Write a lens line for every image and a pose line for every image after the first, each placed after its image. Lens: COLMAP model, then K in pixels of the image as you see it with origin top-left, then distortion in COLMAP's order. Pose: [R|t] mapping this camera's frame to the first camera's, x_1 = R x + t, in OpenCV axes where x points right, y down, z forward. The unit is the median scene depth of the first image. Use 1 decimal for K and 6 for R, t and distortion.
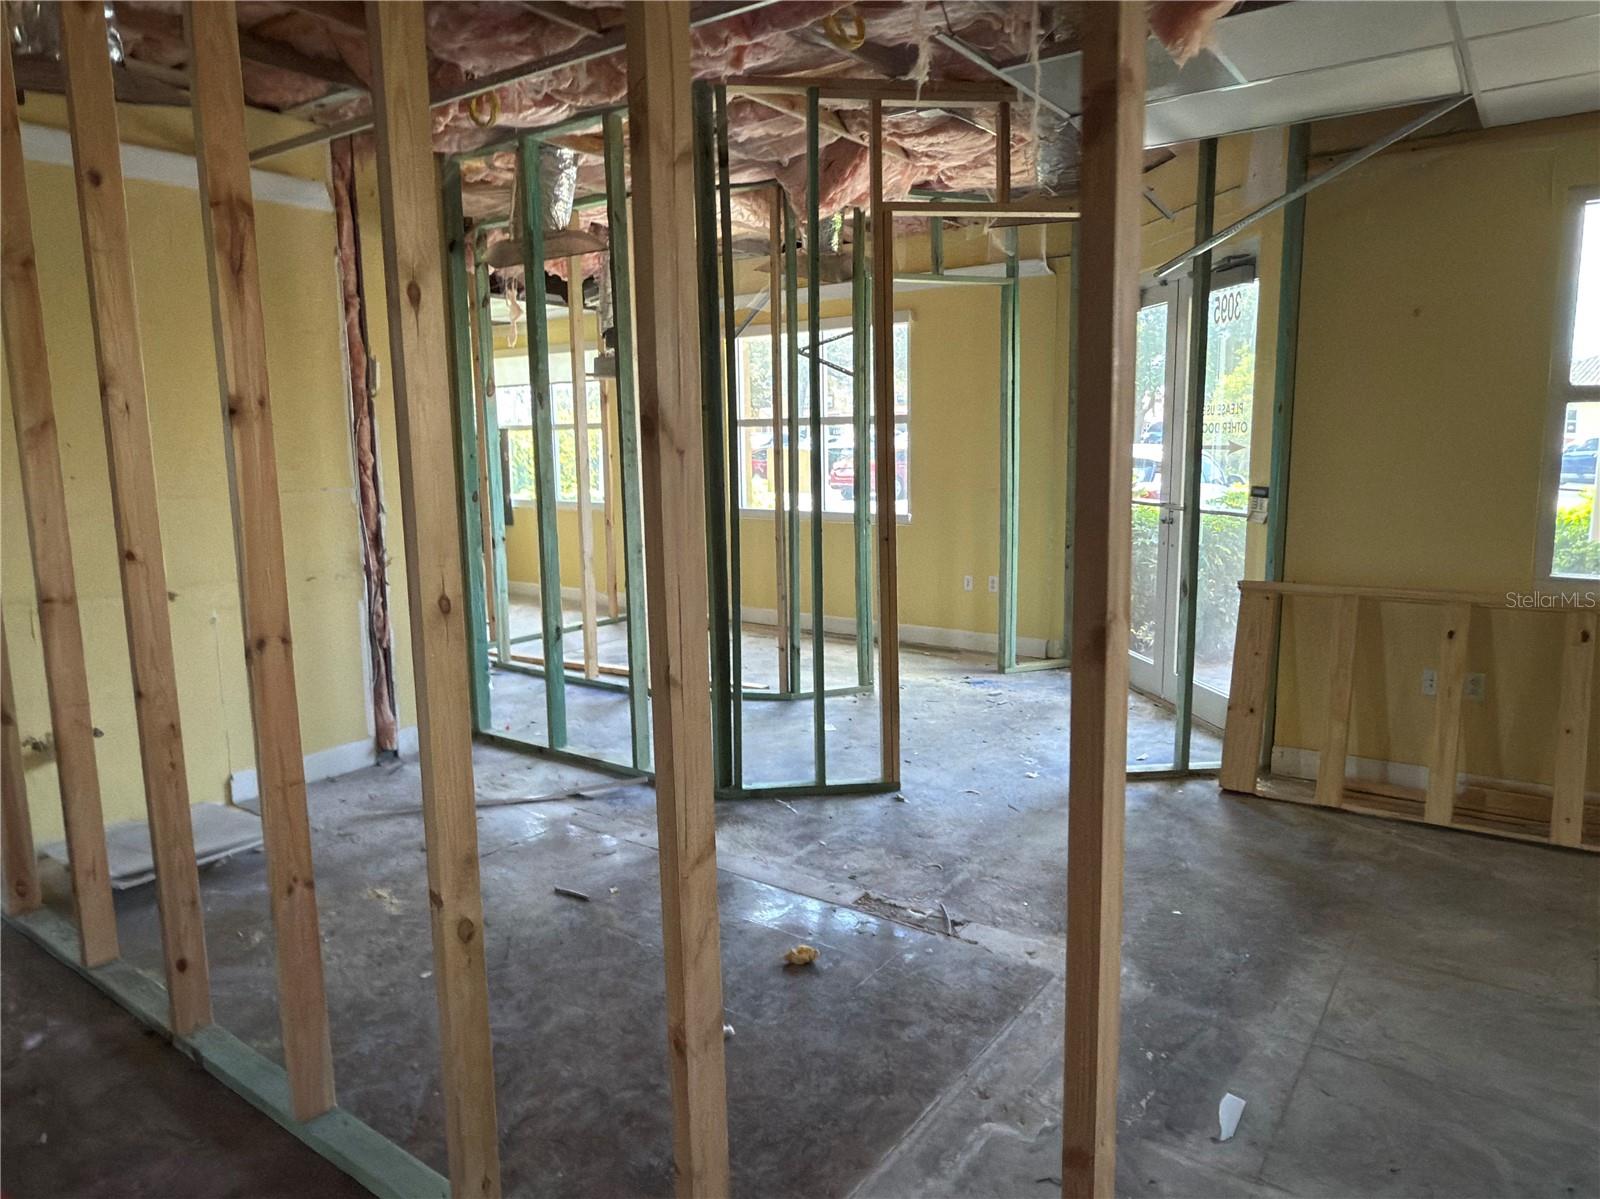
lens RADIAL K [[1020.4, 0, 801.7], [0, 1020.4, 591.5], [0, 0, 1]] dist [-0.004727, 0.002547]
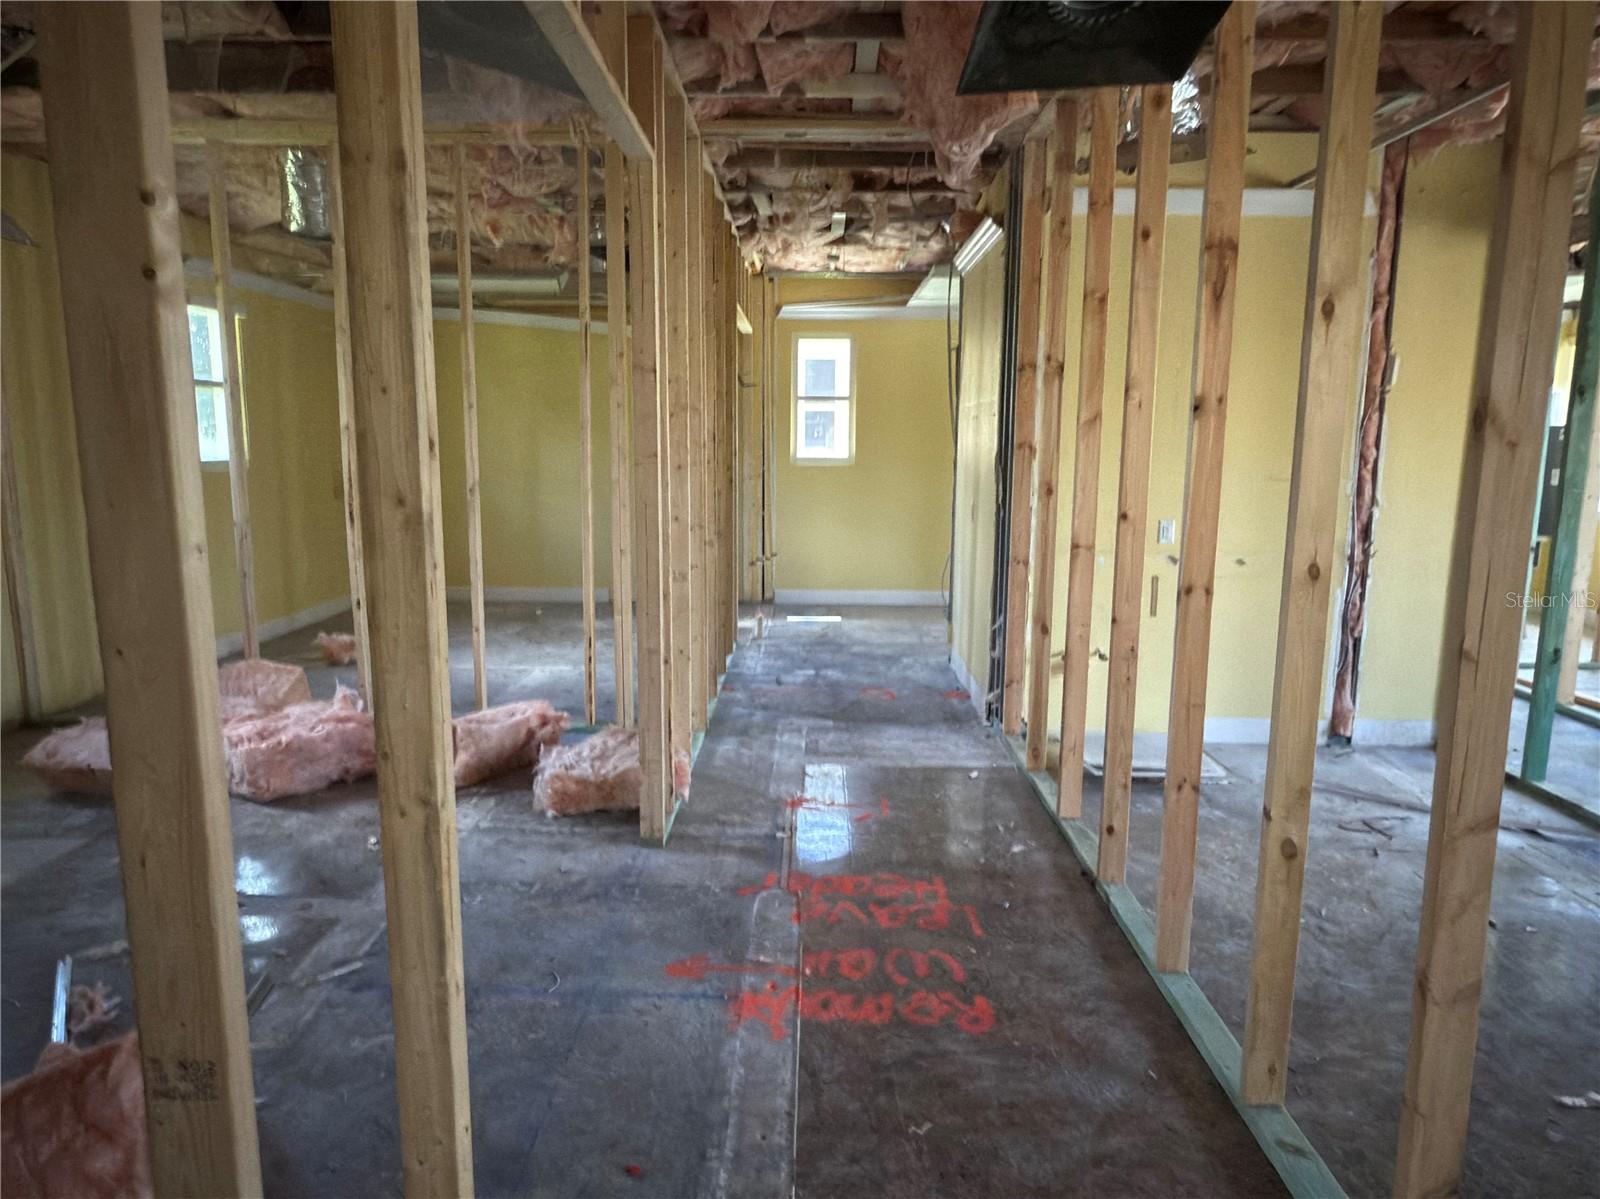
lens RADIAL K [[1020.4, 0, 801.7], [0, 1020.4, 591.5], [0, 0, 1]] dist [-0.004727, 0.002547]
pose [[0.577329, 0.139825, -0.804450, 0.092090], [-0.136515, 0.987890, 0.073736, 0.010587], [0.805019, 0.067250, 0.589426, -0.060503]]
